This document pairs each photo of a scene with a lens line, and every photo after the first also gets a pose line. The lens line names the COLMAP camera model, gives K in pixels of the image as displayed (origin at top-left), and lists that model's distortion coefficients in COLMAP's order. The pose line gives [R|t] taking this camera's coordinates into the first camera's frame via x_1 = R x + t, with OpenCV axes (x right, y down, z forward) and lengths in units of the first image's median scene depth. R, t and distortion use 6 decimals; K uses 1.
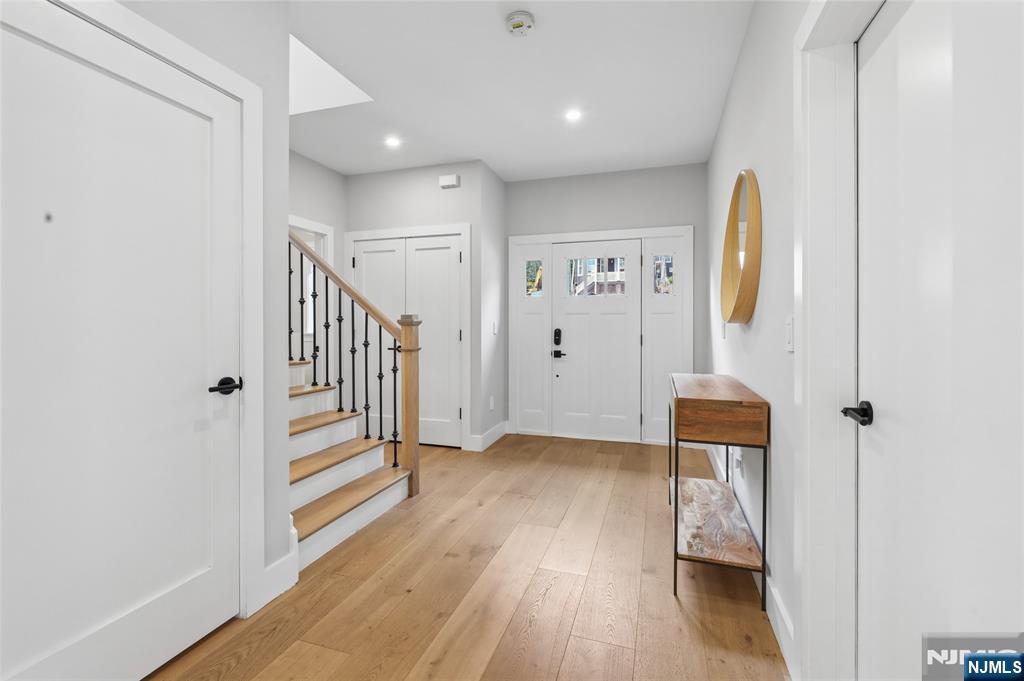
lens RADIAL K [[447.2, 0, 512.0], [0, 447.2, 340.5], [0, 0, 1]] dist [0.001360, -0.000053]
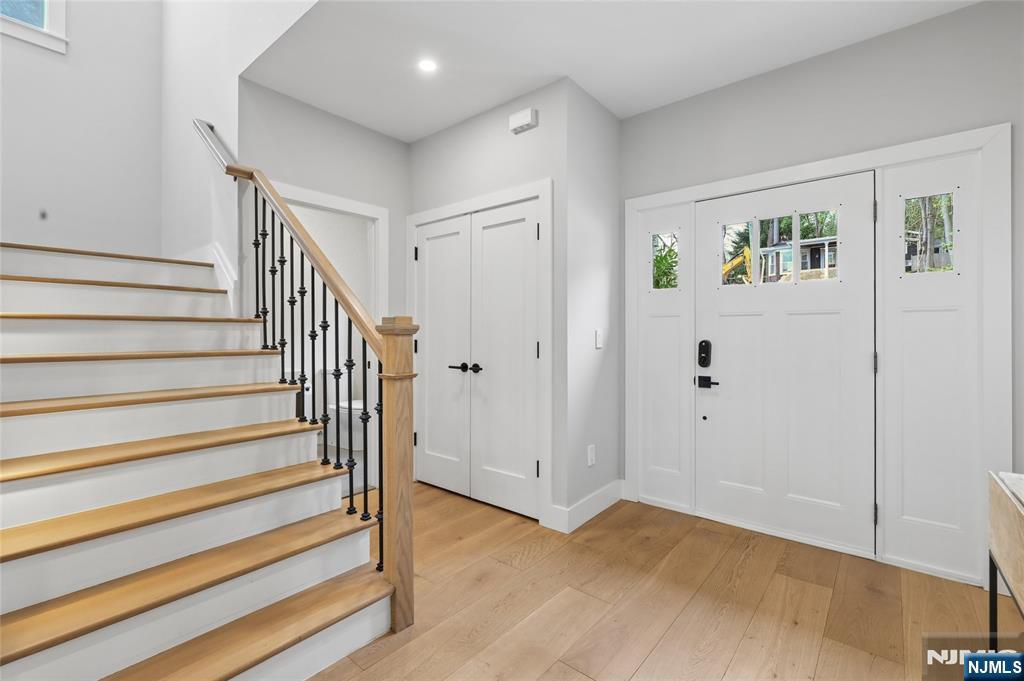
lens RADIAL K [[447.2, 0, 512.0], [0, 447.2, 340.5], [0, 0, 1]] dist [0.001360, -0.000053]
pose [[0.928756, 0.003834, -0.370673, 0.093979], [-0.011966, 0.999735, -0.019641, -0.012416], [0.370500, 0.022677, 0.928556, 0.377496]]
